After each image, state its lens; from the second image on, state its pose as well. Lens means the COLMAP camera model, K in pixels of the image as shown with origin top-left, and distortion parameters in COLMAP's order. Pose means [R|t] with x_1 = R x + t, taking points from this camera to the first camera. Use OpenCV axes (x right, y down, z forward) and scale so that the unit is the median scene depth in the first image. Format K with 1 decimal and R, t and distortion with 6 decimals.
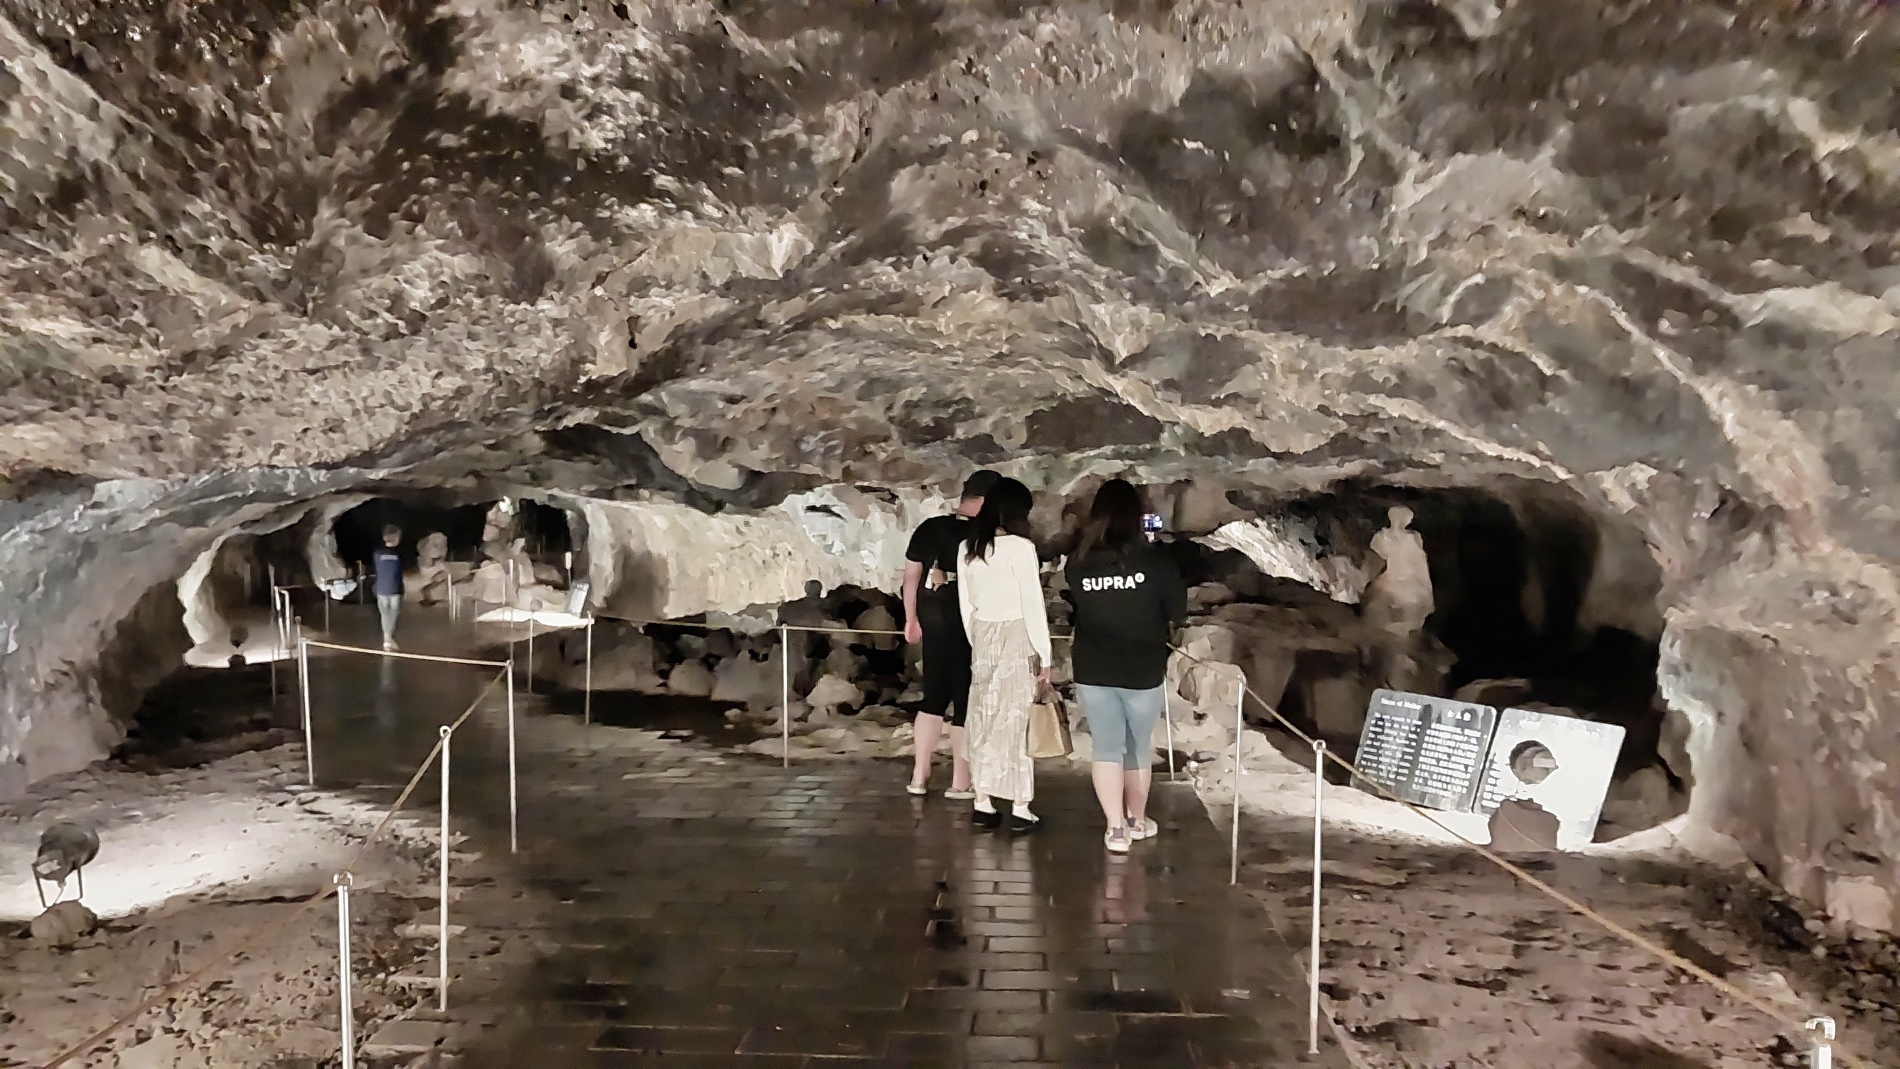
lens RADIAL K [[1445.7, 0, 961.3], [0, 1445.7, 557.0], [0, 0, 1]] dist [0.008462, -0.013351]
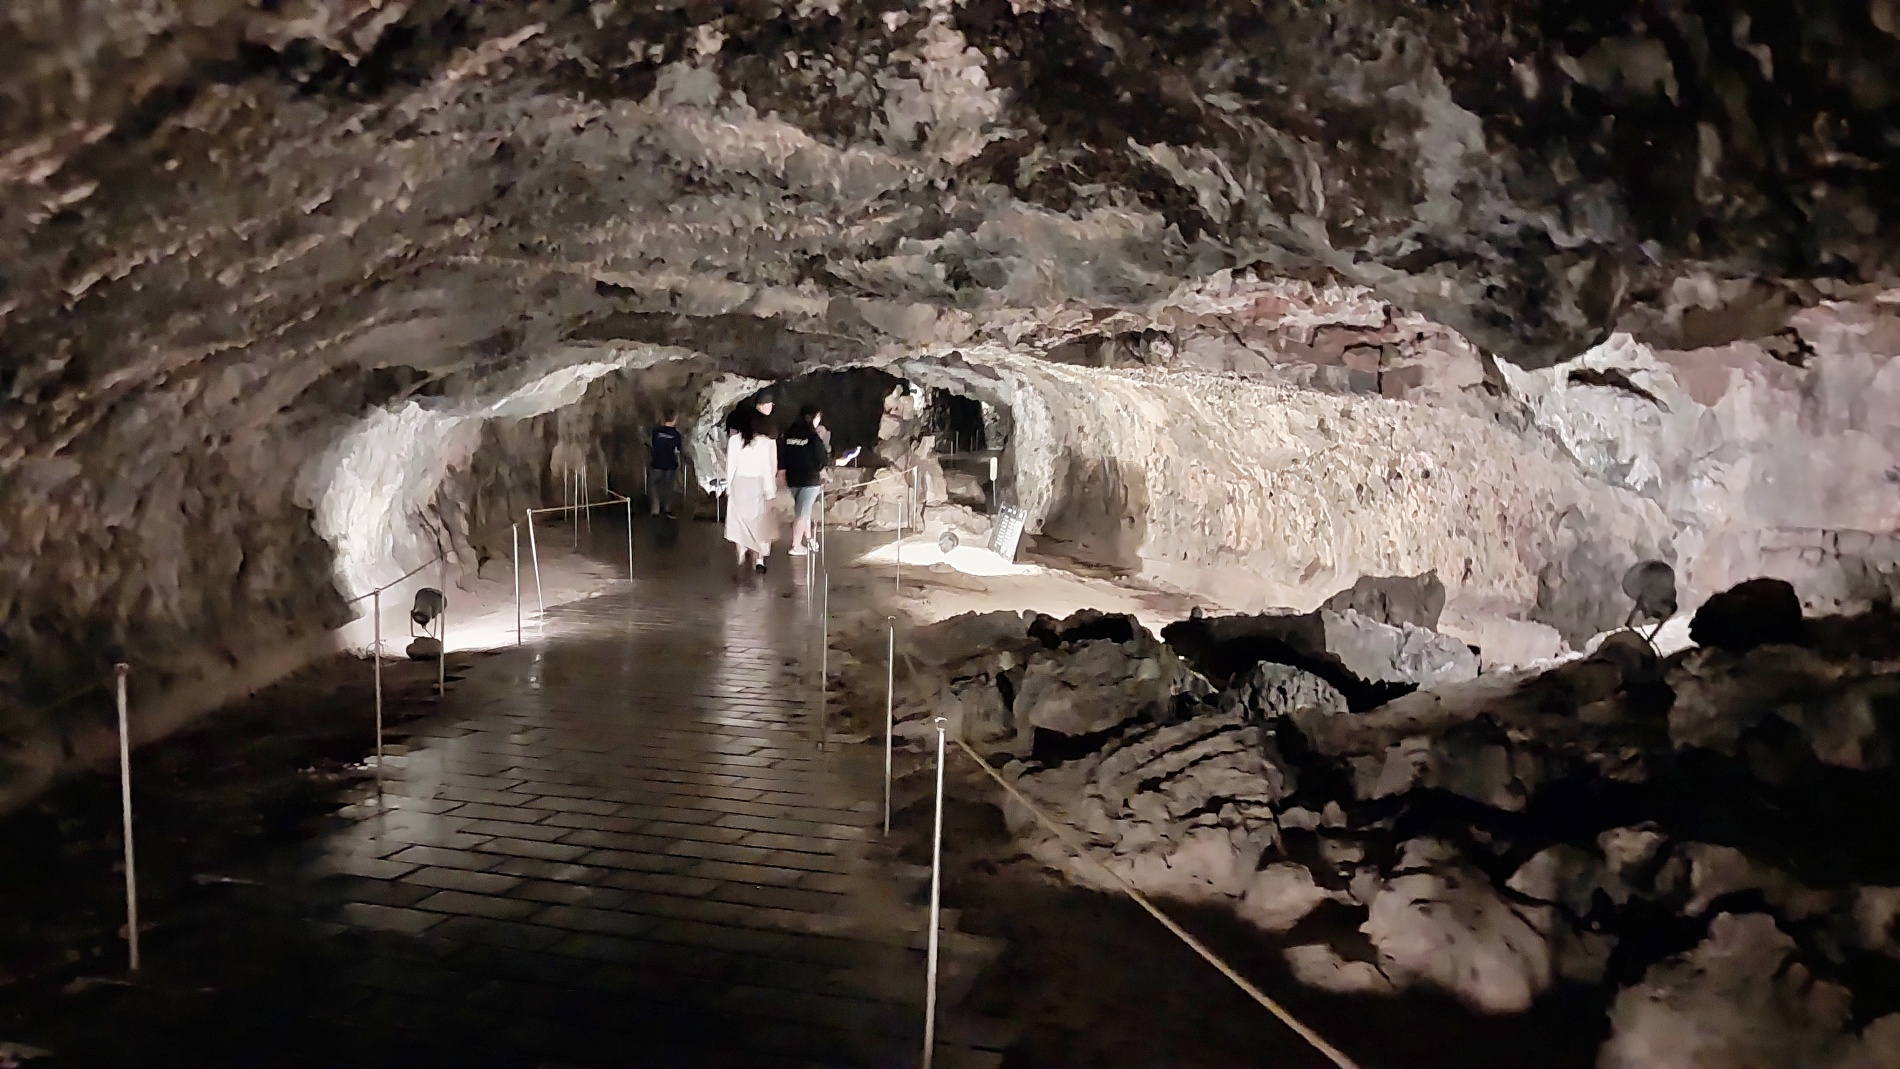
lens RADIAL K [[1445.7, 0, 944.8], [0, 1445.7, 538.2], [0, 0, 1]] dist [0.008462, -0.013351]
pose [[0.958646, 0.040374, -0.281722, -0.102497], [-0.025070, 0.998018, 0.057721, -0.004113], [0.283494, -0.048271, 0.957758, 0.343774]]
